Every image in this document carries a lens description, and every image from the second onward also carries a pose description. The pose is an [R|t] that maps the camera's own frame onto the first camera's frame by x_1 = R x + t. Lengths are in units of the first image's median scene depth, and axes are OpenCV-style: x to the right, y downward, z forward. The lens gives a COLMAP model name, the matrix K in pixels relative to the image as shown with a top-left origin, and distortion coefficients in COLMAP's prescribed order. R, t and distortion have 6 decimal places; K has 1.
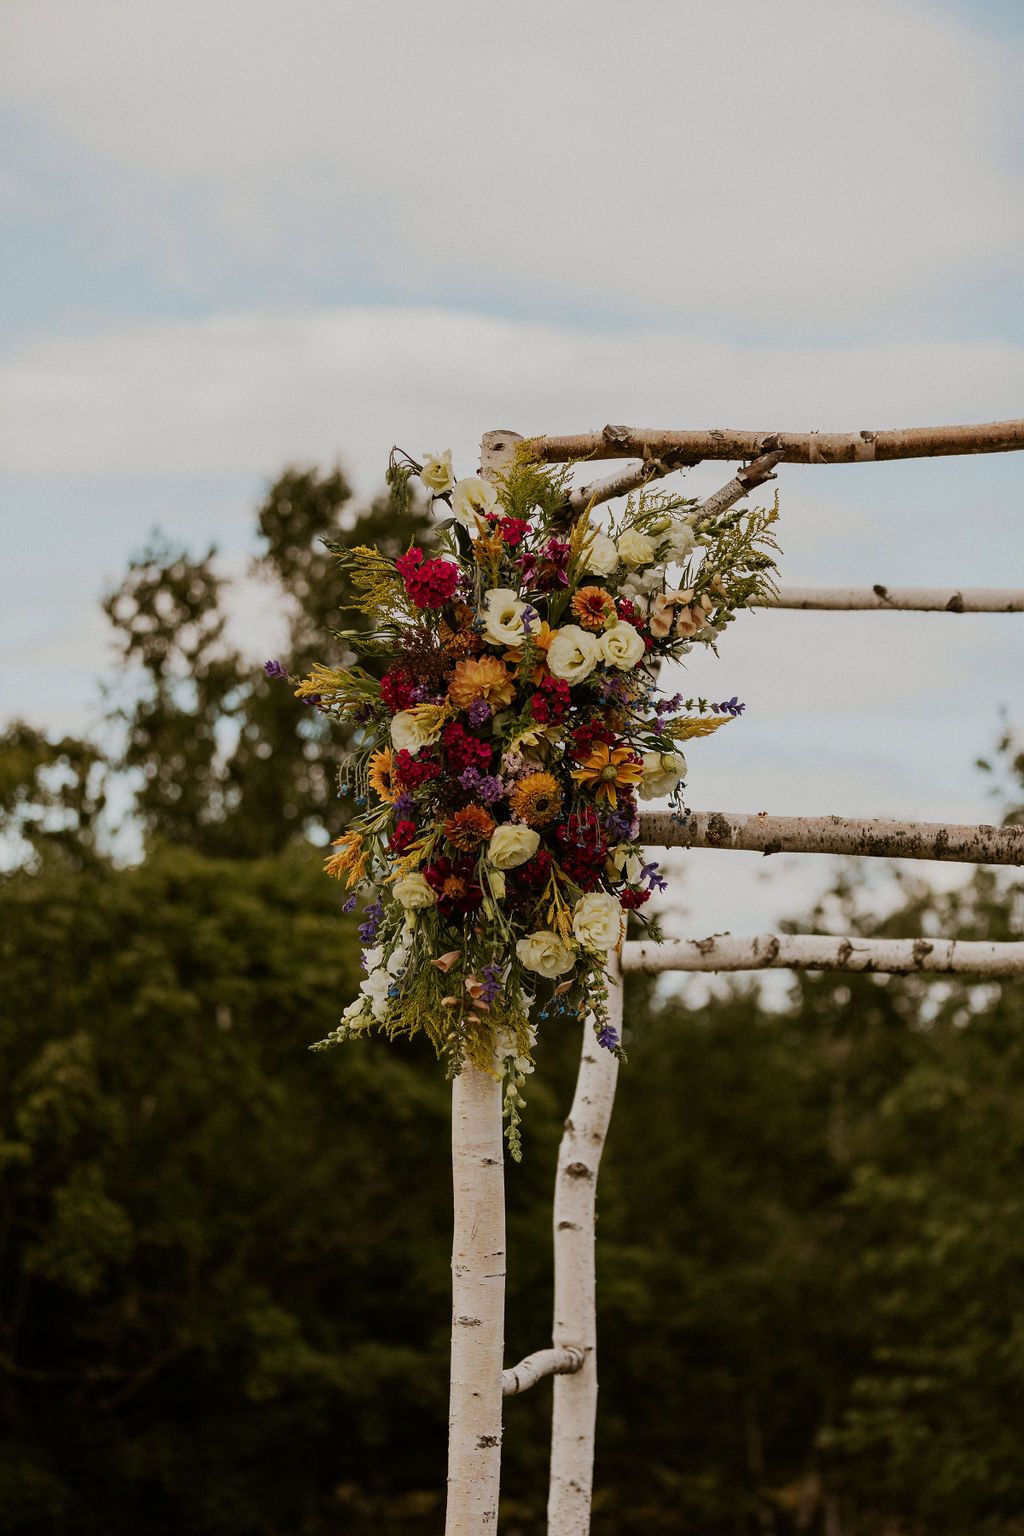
lens RADIAL K [[3659.3, 0, 512.0], [0, 3659.3, 768.0], [0, 0, 1]] dist [-0.028596, -0.219109]
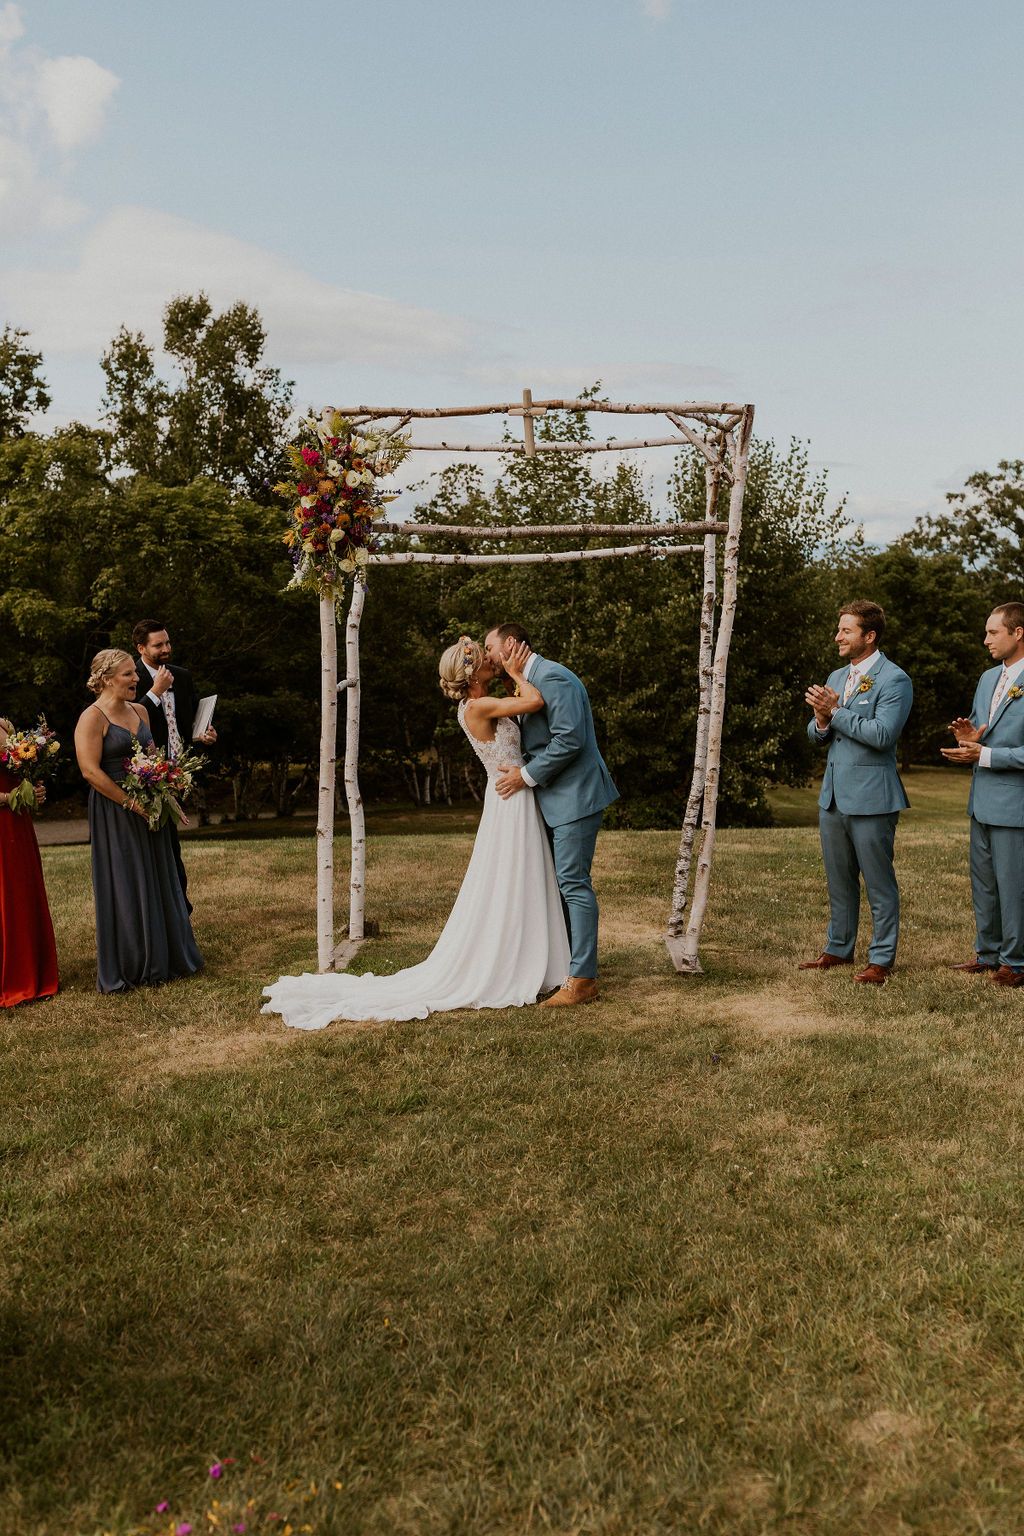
lens RADIAL K [[1561.6, 0, 512.0], [0, 1561.6, 768.0], [0, 0, 1]] dist [0.008133, -0.011470]
pose [[0.991083, -0.023910, 0.131082, -0.034435], [-0.003253, 0.979132, 0.203197, -0.063412], [-0.133205, -0.201812, 0.970324, -0.510358]]
